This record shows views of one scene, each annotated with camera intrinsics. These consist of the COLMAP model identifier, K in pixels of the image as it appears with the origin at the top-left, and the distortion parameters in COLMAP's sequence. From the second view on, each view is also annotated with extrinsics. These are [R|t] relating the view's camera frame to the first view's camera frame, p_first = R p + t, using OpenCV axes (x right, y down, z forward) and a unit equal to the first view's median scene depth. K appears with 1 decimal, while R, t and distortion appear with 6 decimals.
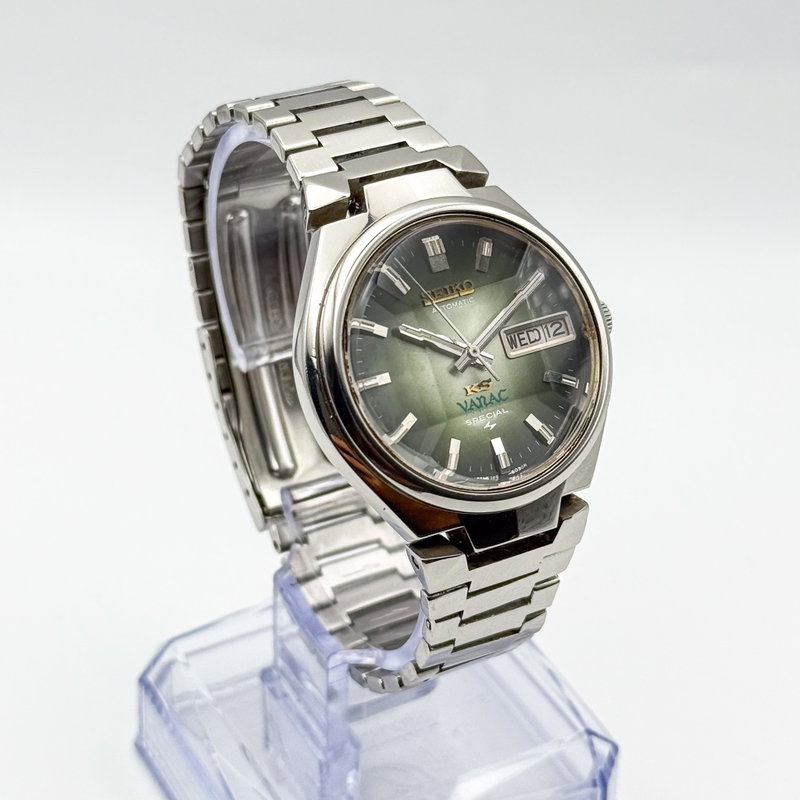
lens RADIAL K [[2021.4, 0, 400.0], [0, 2021.4, 400.0], [0, 0, 1]] dist [0.031560, -0.082725]
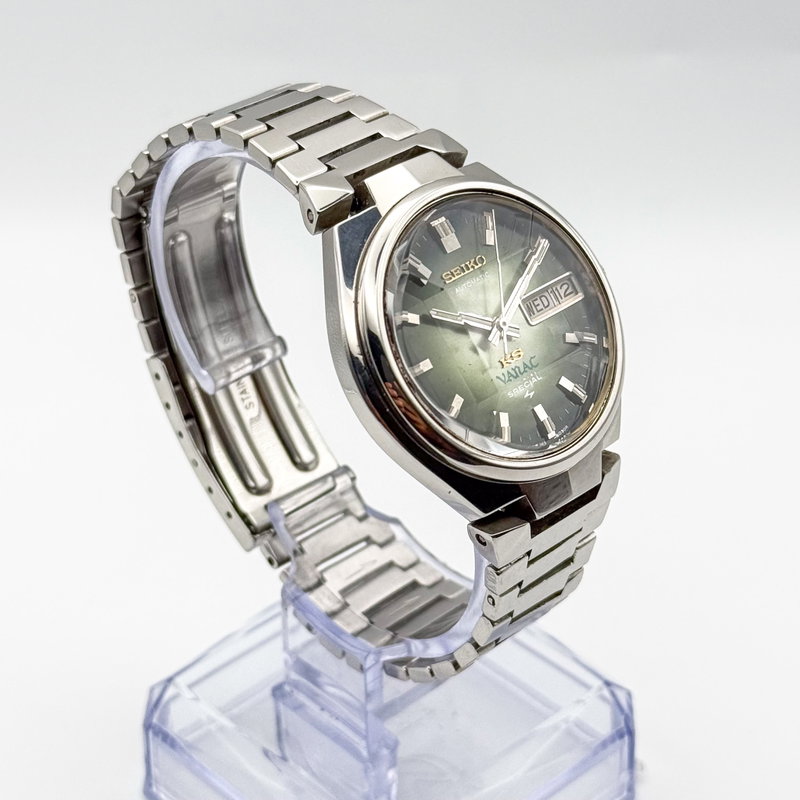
lens RADIAL K [[2021.4, 0, 400.0], [0, 2021.4, 400.0], [0, 0, 1]] dist [0.031560, -0.082725]
pose [[0.965720, -0.168992, 0.197044, -0.208129], [0.170990, 0.985248, 0.006955, -0.002303], [-0.195312, 0.026976, 0.980370, 0.015707]]
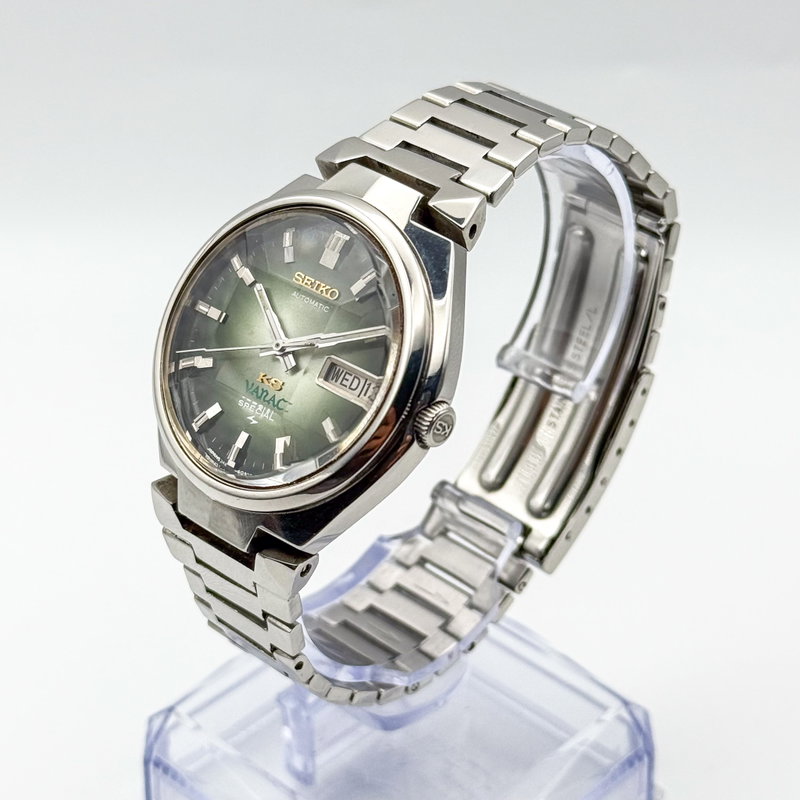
lens RADIAL K [[2021.4, 0, 400.0], [0, 2021.4, 400.0], [0, 0, 1]] dist [0.031560, -0.082725]
pose [[0.326961, 0.506520, -0.797831, 0.794106], [-0.523891, 0.799783, 0.293062, -0.299990], [0.786533, 0.322157, 0.526859, 0.516169]]
